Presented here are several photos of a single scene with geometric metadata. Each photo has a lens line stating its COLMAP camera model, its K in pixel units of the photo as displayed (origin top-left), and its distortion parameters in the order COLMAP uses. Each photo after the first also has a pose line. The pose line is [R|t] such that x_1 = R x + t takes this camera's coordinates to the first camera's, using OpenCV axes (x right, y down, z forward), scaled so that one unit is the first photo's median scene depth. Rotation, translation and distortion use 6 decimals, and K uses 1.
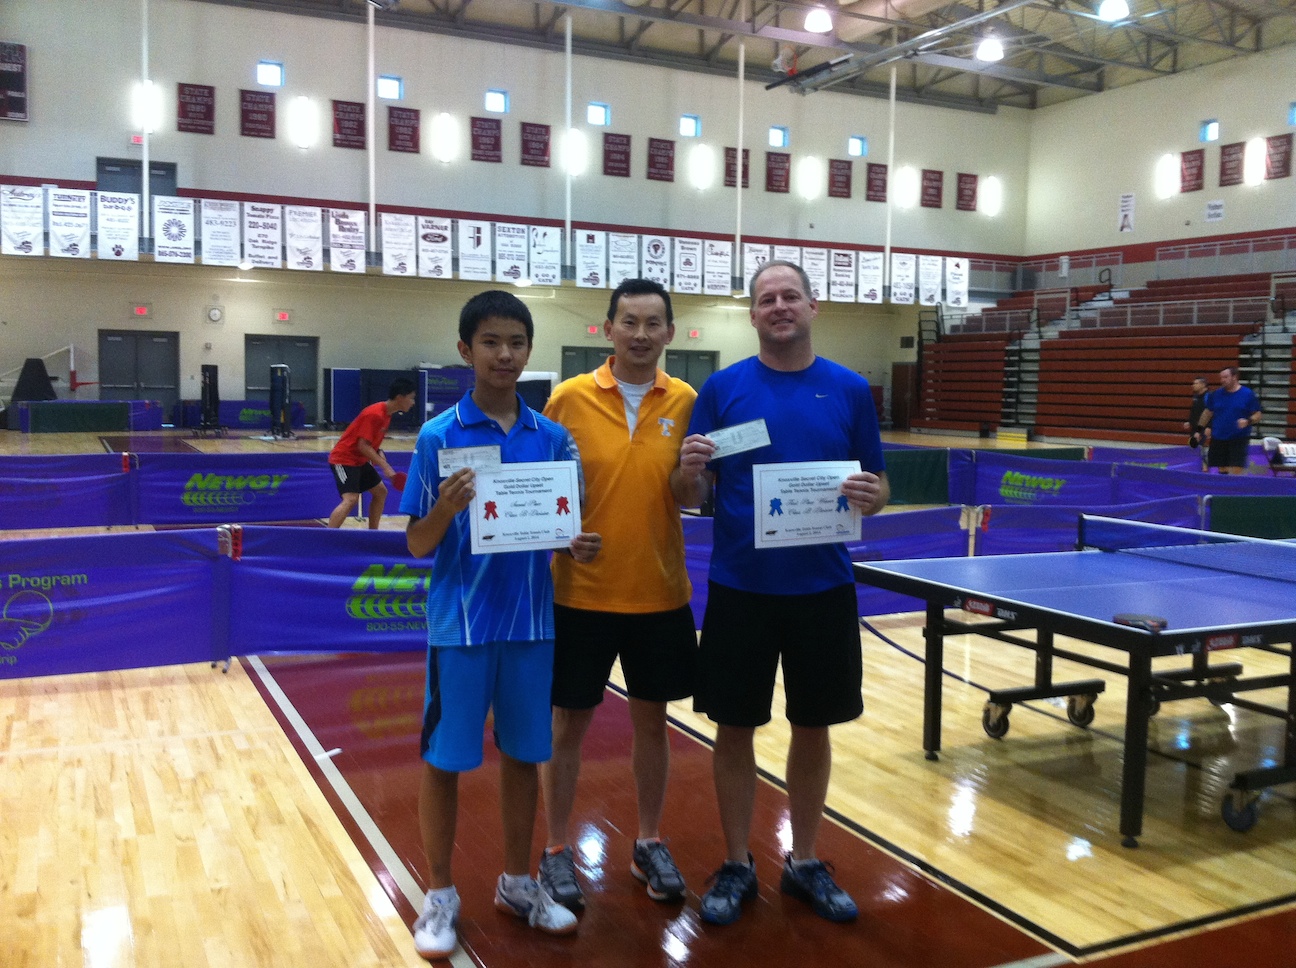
lens RADIAL K [[1235.7, 0, 648.0], [0, 1235.7, 484.0], [0, 0, 1]] dist [0.104168, -0.368243]
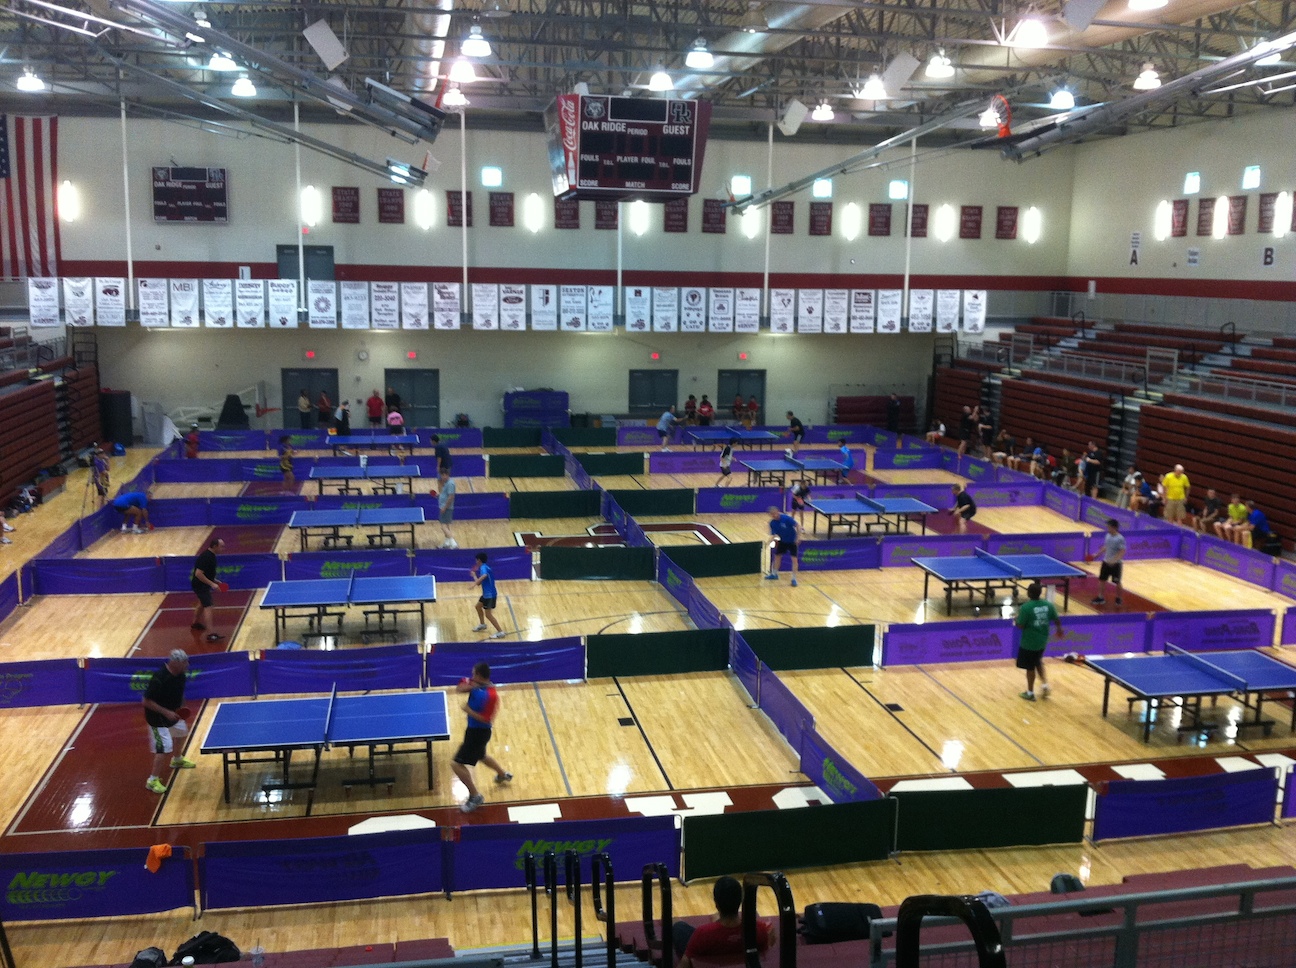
lens RADIAL K [[1235.7, 0, 648.0], [0, 1235.7, 484.0], [0, 0, 1]] dist [0.104168, -0.368243]
pose [[0.967934, 0.038633, -0.248217, 0.292264], [-0.017340, 0.996022, 0.087406, -0.115353], [0.250607, -0.080299, 0.964753, -0.247608]]
